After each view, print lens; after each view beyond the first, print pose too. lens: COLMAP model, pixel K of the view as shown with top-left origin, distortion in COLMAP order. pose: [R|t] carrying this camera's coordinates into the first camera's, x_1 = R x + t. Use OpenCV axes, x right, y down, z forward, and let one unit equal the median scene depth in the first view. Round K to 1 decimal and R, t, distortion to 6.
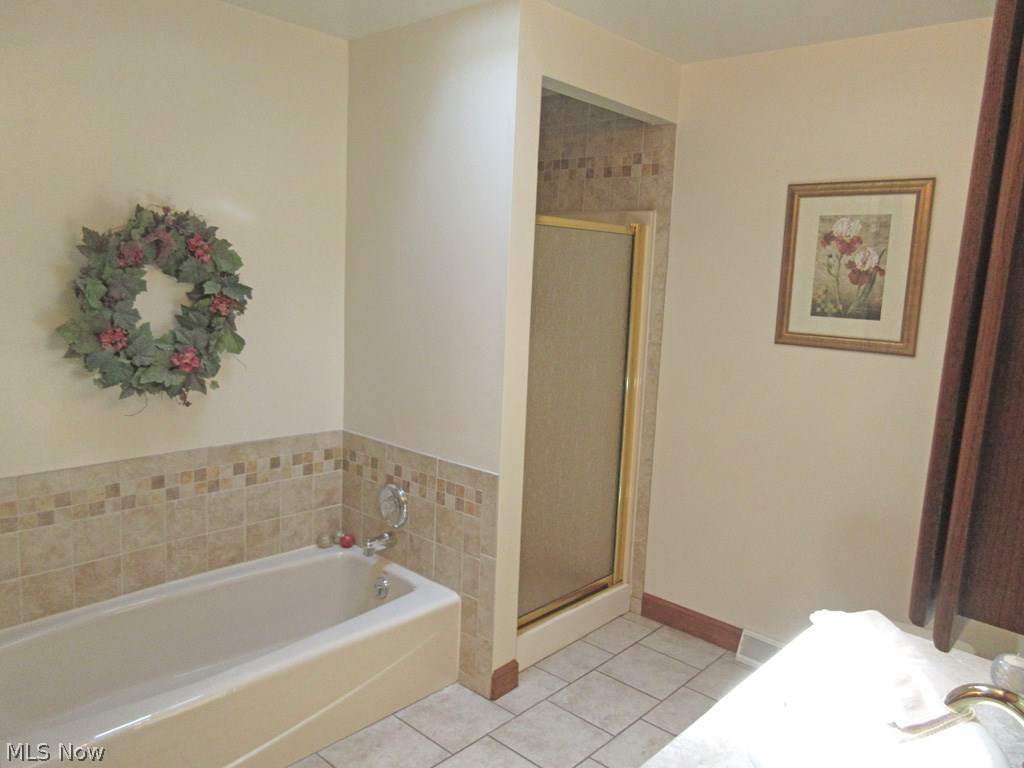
lens RADIAL K [[761.4, 0, 511.1], [0, 761.4, 381.5], [0, 0, 1]] dist [0.024978, -0.001092]
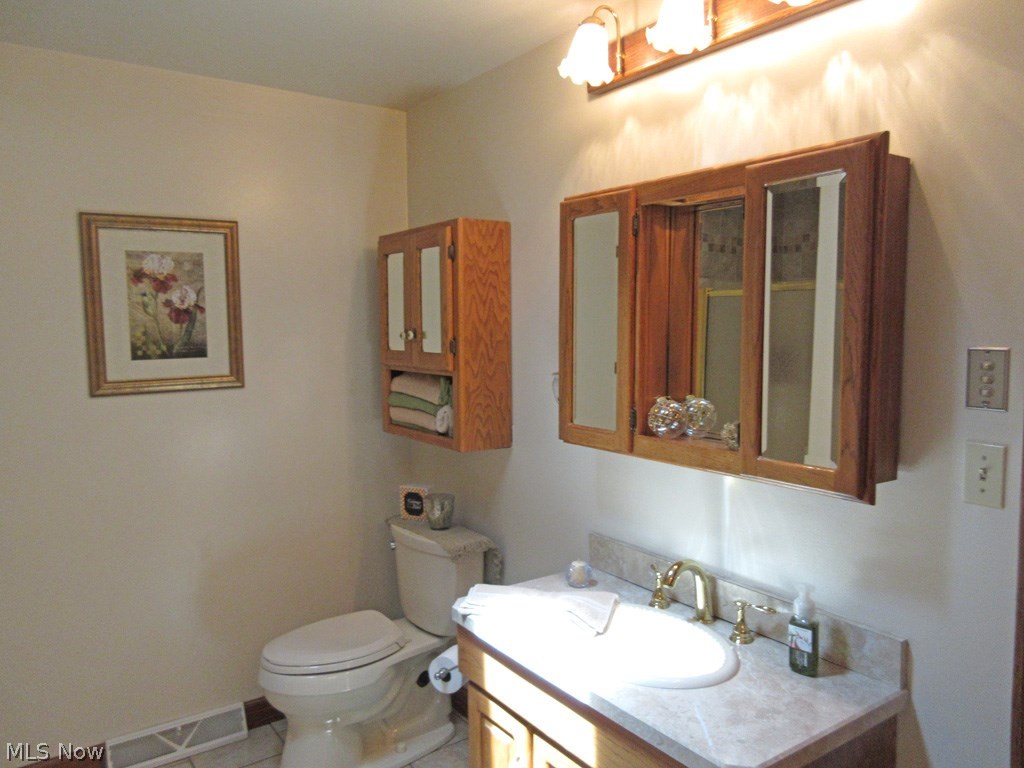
lens RADIAL K [[761.4, 0, 510.6], [0, 761.4, 386.9], [0, 0, 1]] dist [0.024978, -0.001092]
pose [[0.236332, -0.139460, 0.961612, -0.390473], [0.164016, 0.981172, 0.101987, -0.077166], [-0.957730, 0.133617, 0.254755, 0.359181]]
